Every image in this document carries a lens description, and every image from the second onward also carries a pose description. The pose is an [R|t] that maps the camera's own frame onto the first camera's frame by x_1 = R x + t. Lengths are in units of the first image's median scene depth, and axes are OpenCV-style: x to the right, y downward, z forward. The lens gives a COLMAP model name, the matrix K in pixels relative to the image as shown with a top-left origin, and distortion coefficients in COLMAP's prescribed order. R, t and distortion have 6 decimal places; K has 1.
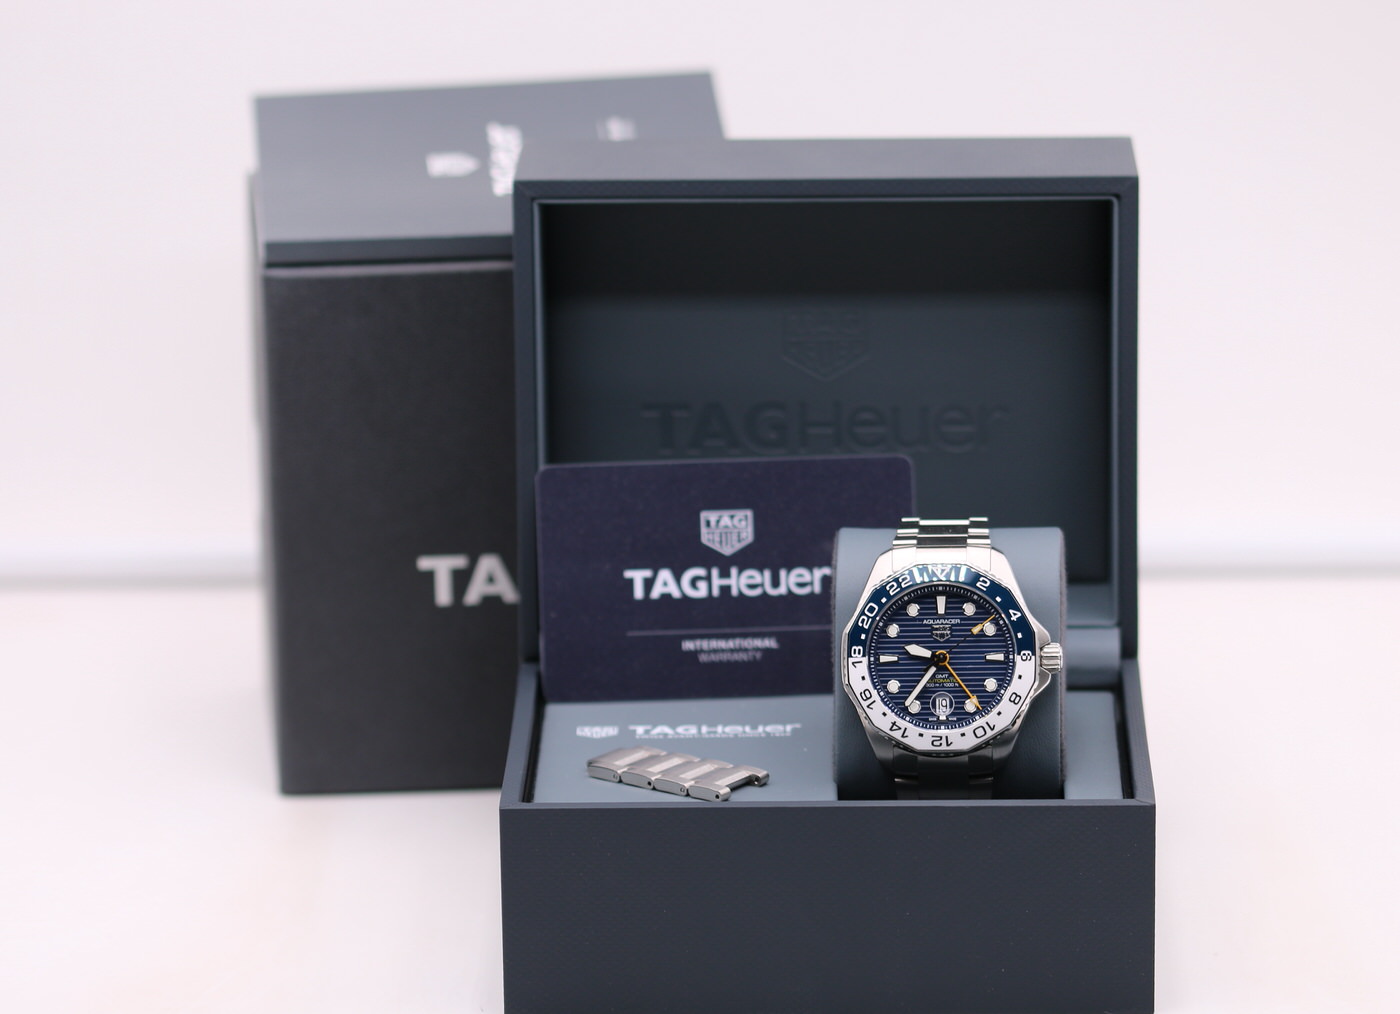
lens RADIAL K [[7067.5, 0, 699.8], [0, 7067.5, 506.9], [0, 0, 1]] dist [-0.465081, 0.000000]
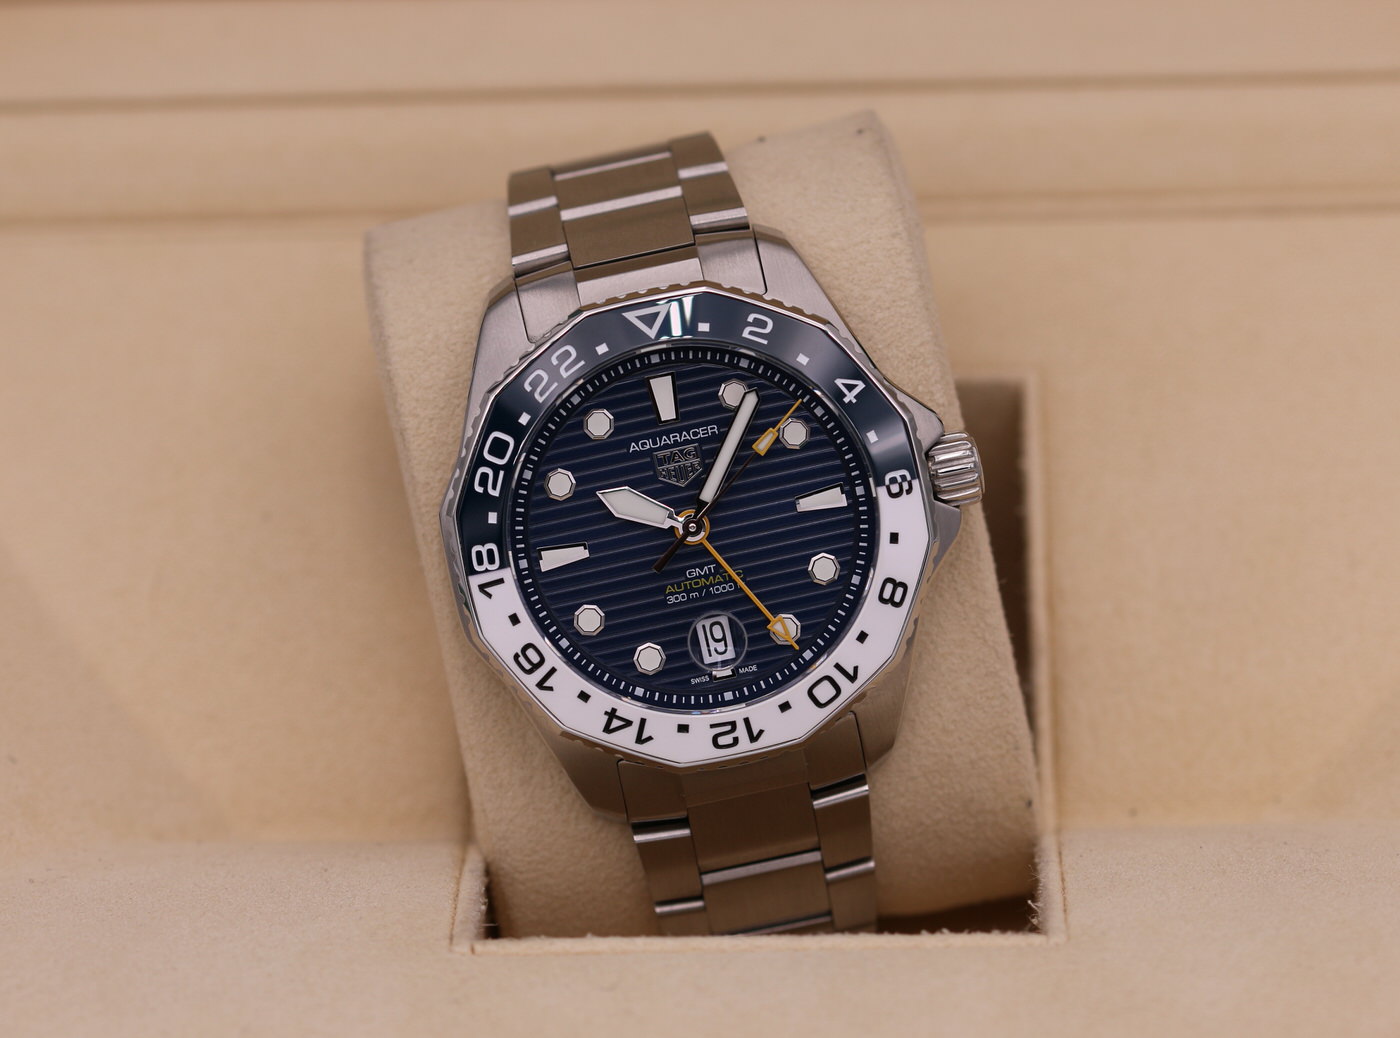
lens RADIAL K [[7147.3, 0, 700.5], [0, 7147.3, 519.1], [0, 0, 1]] dist [-0.274631, 0.000000]
pose [[0.976652, -0.203247, 0.069576, 0.006388], [0.196997, 0.976508, 0.087317, -0.014695], [-0.085689, -0.071572, 0.993748, 0.594791]]
